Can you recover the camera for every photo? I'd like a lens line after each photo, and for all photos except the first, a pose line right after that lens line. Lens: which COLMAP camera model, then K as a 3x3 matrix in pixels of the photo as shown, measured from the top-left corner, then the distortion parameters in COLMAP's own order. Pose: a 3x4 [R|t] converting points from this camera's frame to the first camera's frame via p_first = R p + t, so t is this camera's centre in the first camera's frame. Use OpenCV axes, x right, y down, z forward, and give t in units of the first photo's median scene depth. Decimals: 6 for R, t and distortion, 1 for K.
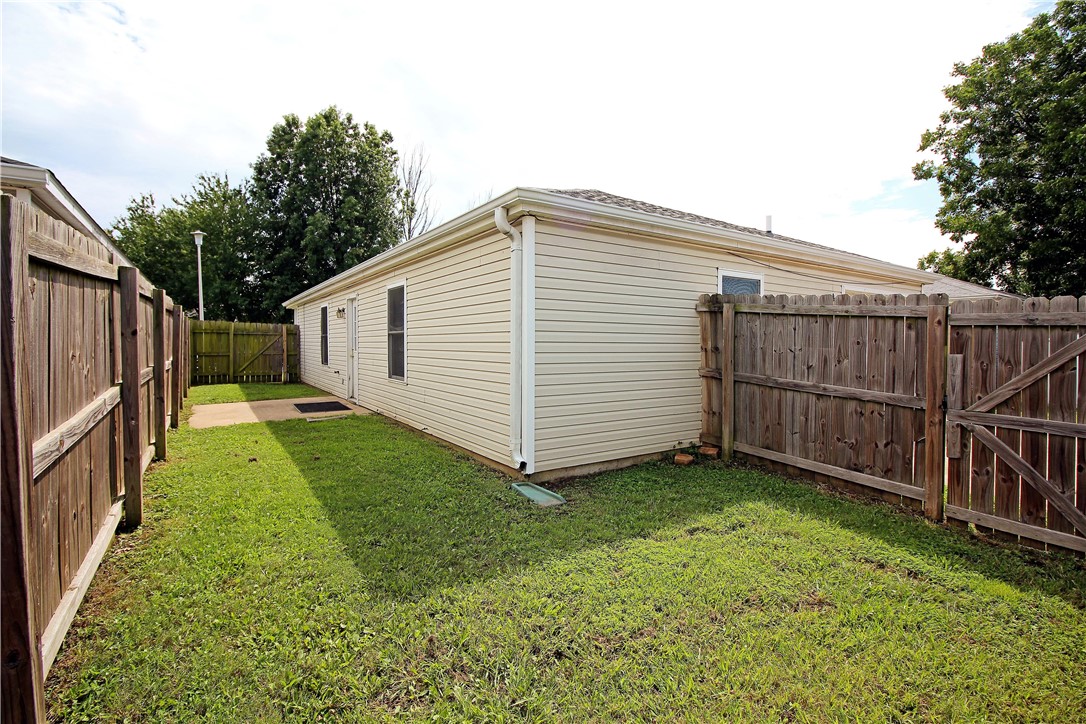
lens RADIAL K [[504.9, 0, 541.3], [0, 504.9, 355.3], [0, 0, 1]] dist [-0.011068, -0.001974]
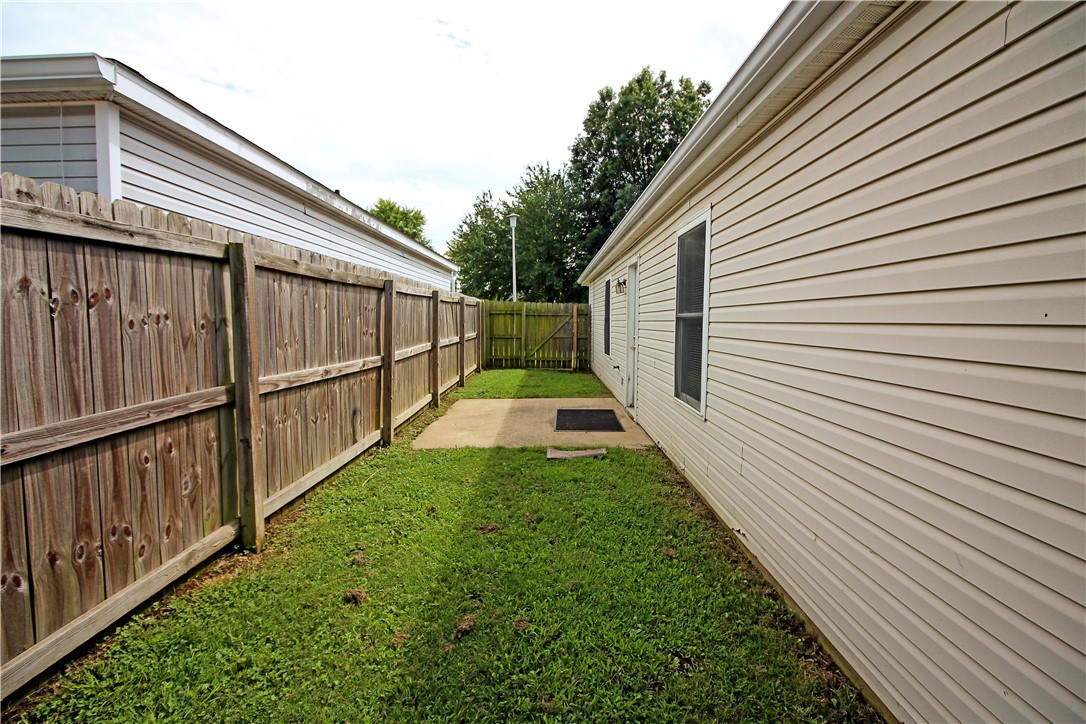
lens RADIAL K [[504.9, 0, 538.7], [0, 504.9, 362.6], [0, 0, 1]] dist [-0.011068, -0.001974]
pose [[0.822154, 0.048315, -0.567211, -0.025094], [-0.015269, 0.997905, 0.062870, -0.005971], [0.569060, -0.043028, 0.821169, 0.103697]]
